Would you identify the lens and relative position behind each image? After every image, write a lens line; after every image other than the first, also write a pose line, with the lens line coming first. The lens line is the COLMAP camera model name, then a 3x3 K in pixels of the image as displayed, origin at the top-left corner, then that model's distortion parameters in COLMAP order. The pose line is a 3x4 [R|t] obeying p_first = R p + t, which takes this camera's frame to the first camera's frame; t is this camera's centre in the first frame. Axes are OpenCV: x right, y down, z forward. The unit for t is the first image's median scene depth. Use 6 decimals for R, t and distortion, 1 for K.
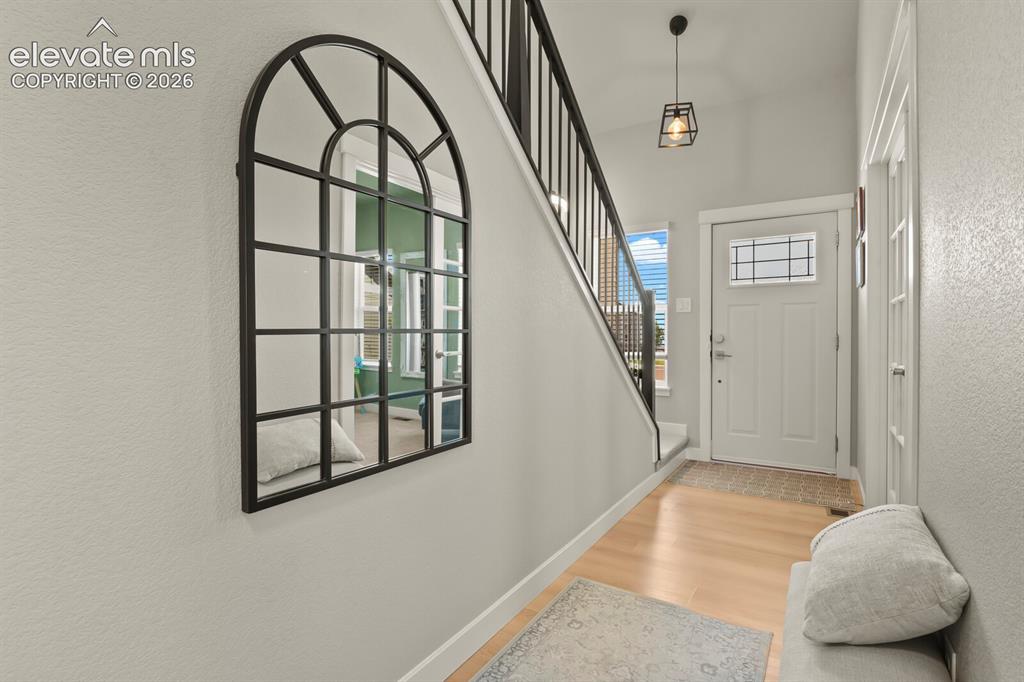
lens RADIAL K [[495.3, 0, 511.9], [0, 495.3, 339.5], [0, 0, 1]] dist [-0.003931, -0.003144]
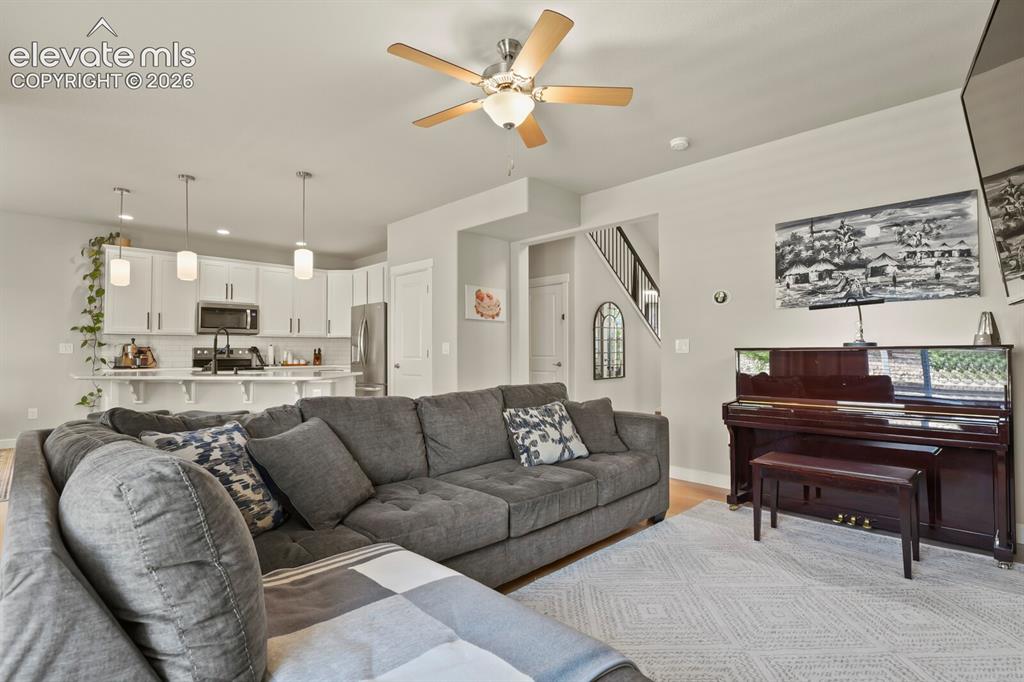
lens RADIAL K [[495.3, 0, 516.0], [0, 495.3, 342.1], [0, 0, 1]] dist [-0.003931, -0.003144]
pose [[0.974397, -0.008468, -0.224674, -0.016136], [0.002639, 0.999652, -0.026233, 0.001373], [0.224818, 0.024969, 0.974081, -1.615288]]
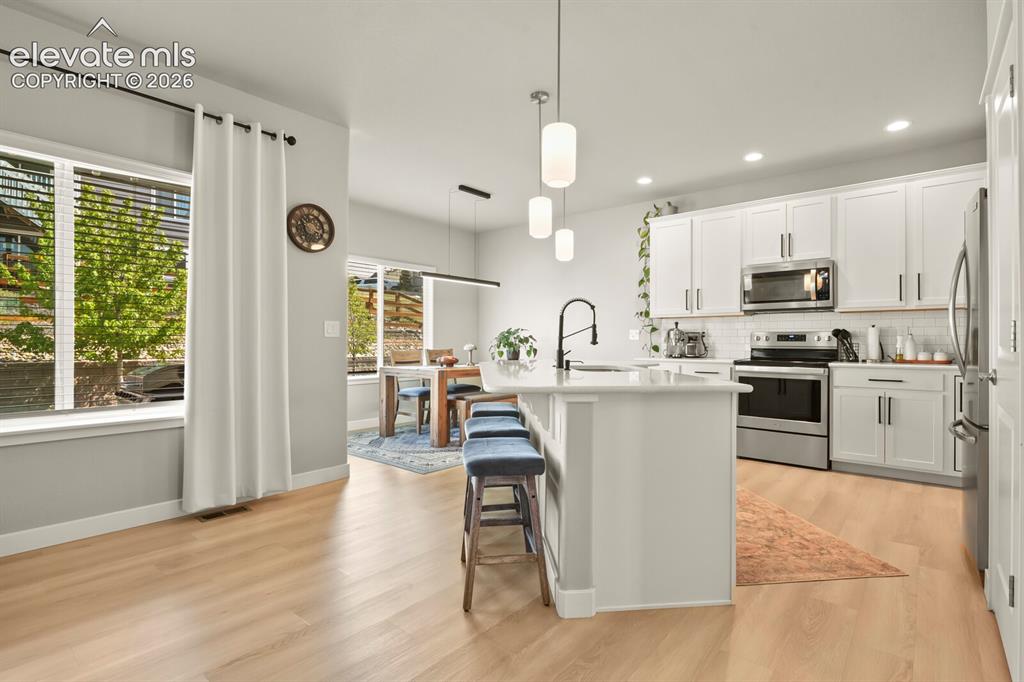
lens RADIAL K [[495.3, 0, 517.7], [0, 495.3, 341.0], [0, 0, 1]] dist [-0.003931, -0.003144]
pose [[-0.131042, -0.004989, -0.991364, -0.192800], [-0.007644, 0.999963, -0.004022, 0.005121], [0.991347, 0.007051, -0.131076, -0.515316]]
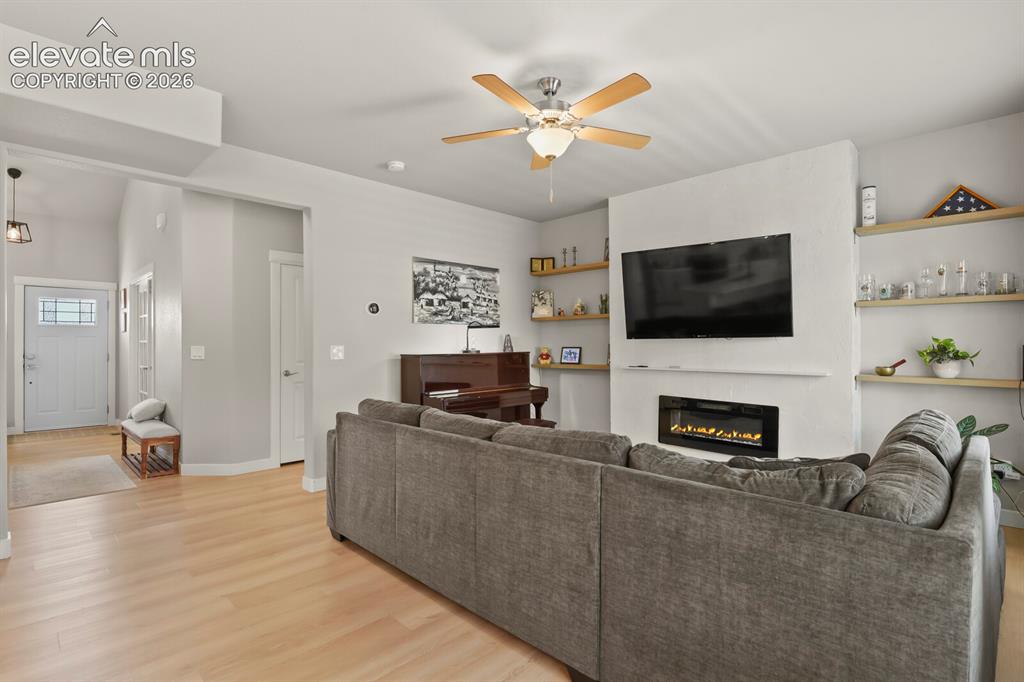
lens RADIAL K [[495.3, 0, 518.2], [0, 495.3, 341.6], [0, 0, 1]] dist [-0.003931, -0.003144]
pose [[0.210551, 0.002575, 0.977580, -0.947009], [0.007353, 0.999964, -0.004218, -0.036606], [-0.977555, 0.008076, 0.210524, -1.042778]]
